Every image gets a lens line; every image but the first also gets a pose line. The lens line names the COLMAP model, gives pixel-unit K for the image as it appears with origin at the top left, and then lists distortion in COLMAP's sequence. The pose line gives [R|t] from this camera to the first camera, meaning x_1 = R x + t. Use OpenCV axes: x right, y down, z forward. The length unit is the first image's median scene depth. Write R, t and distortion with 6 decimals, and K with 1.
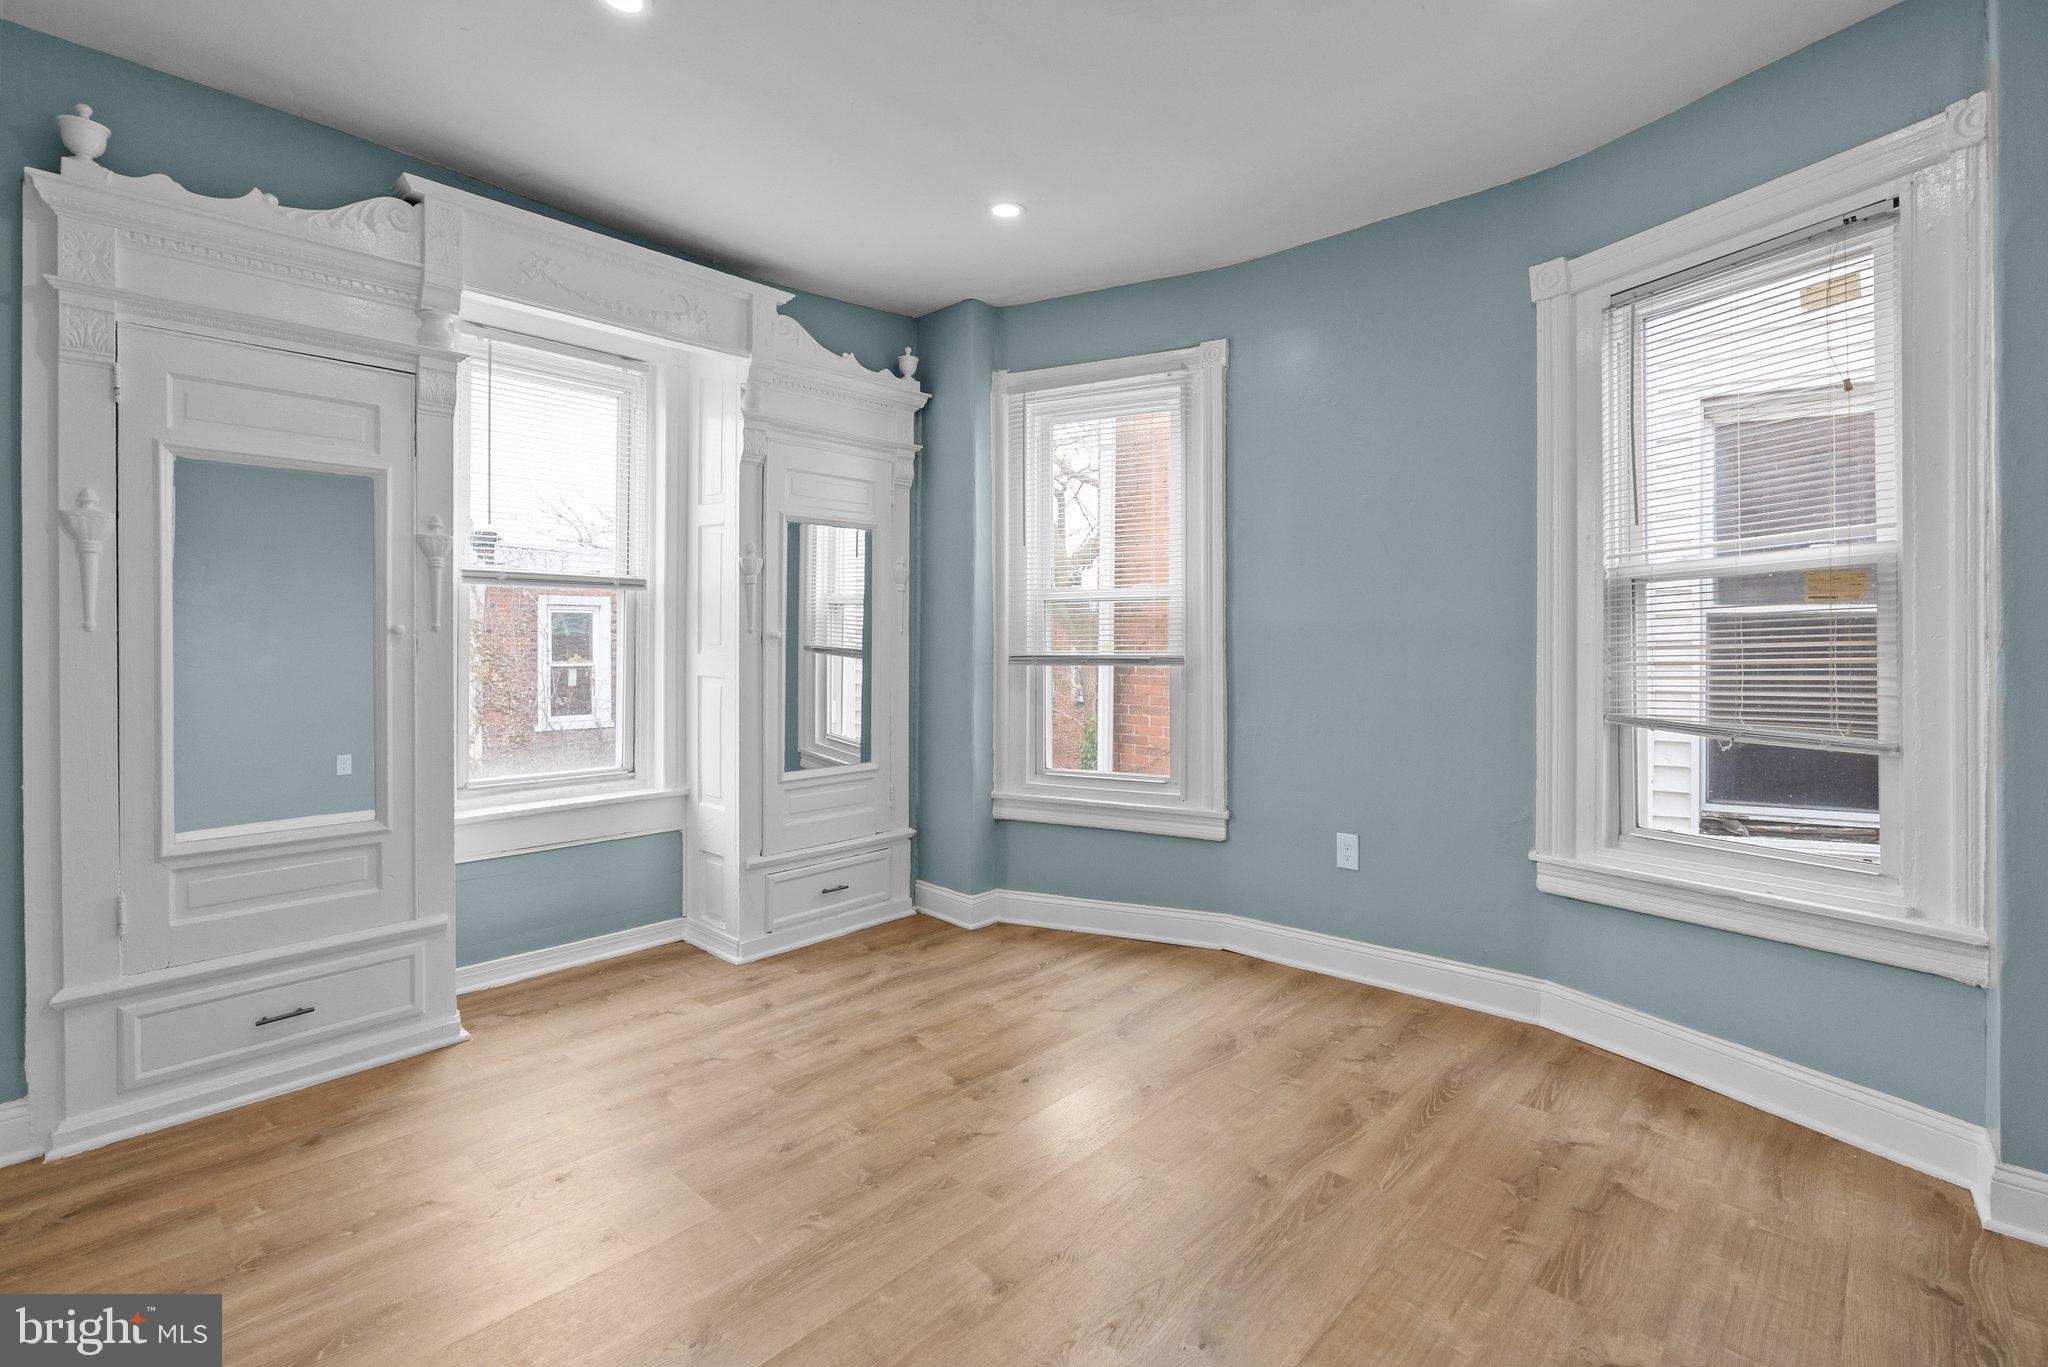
lens RADIAL K [[935.7, 0, 1013.2], [0, 935.7, 652.7], [0, 0, 1]] dist [0.021993, -0.000320]
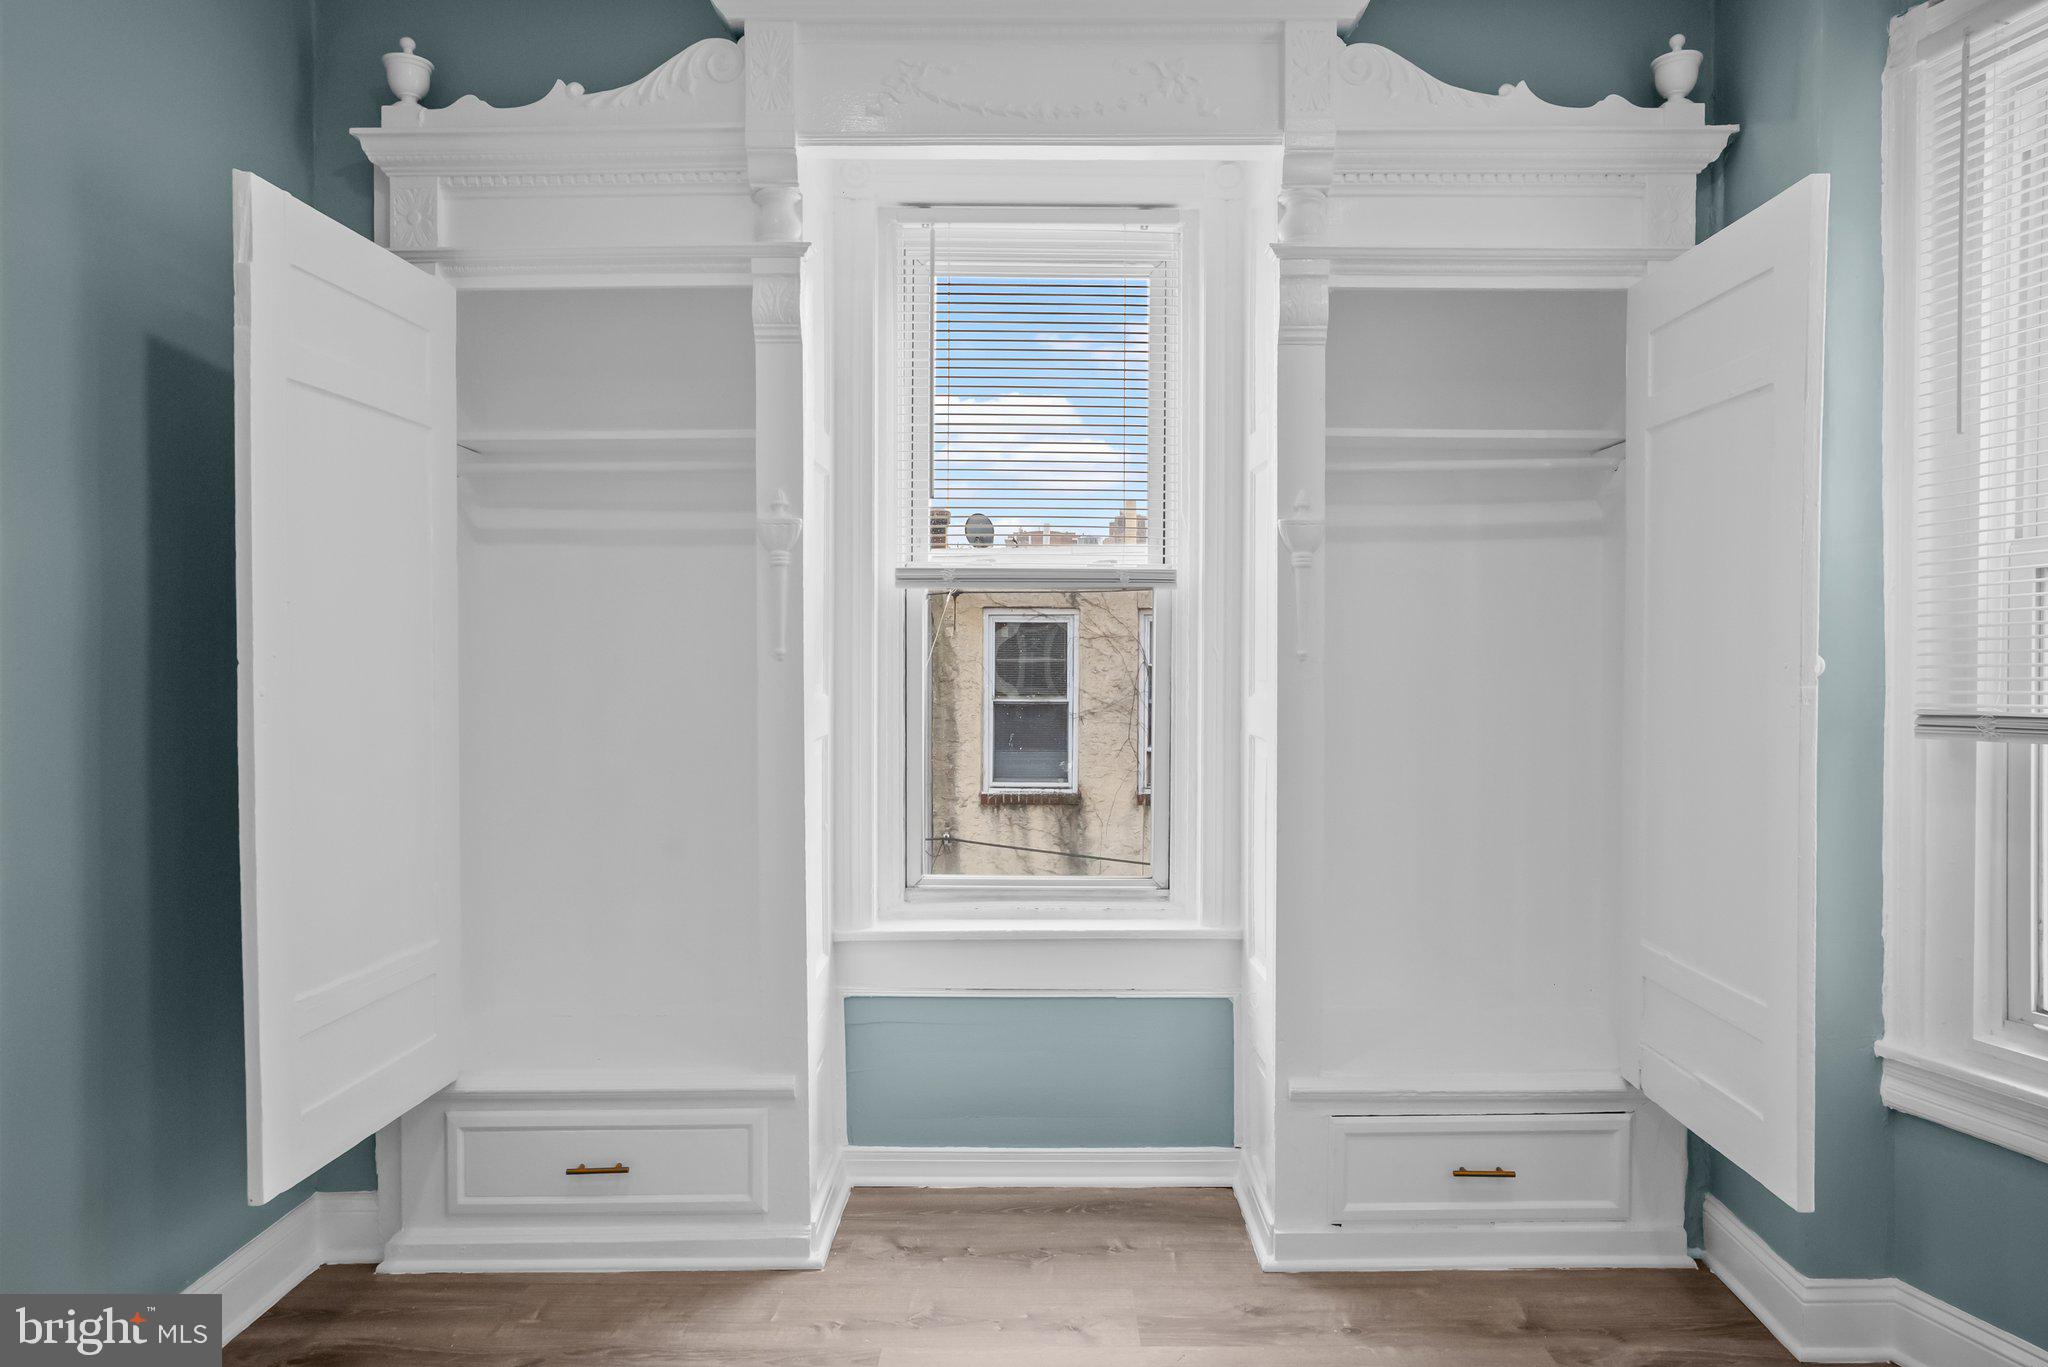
lens RADIAL K [[1315.1, 0, 1024.0], [0, 1315.1, 683.5], [0, 0, 1]] dist [-0.018491, 0.037198]
pose [[0.691635, 0.011146, -0.722161, 0.154297], [-0.010326, 0.999931, 0.005544, -0.009913], [0.722174, 0.003623, 0.691702, 0.372036]]
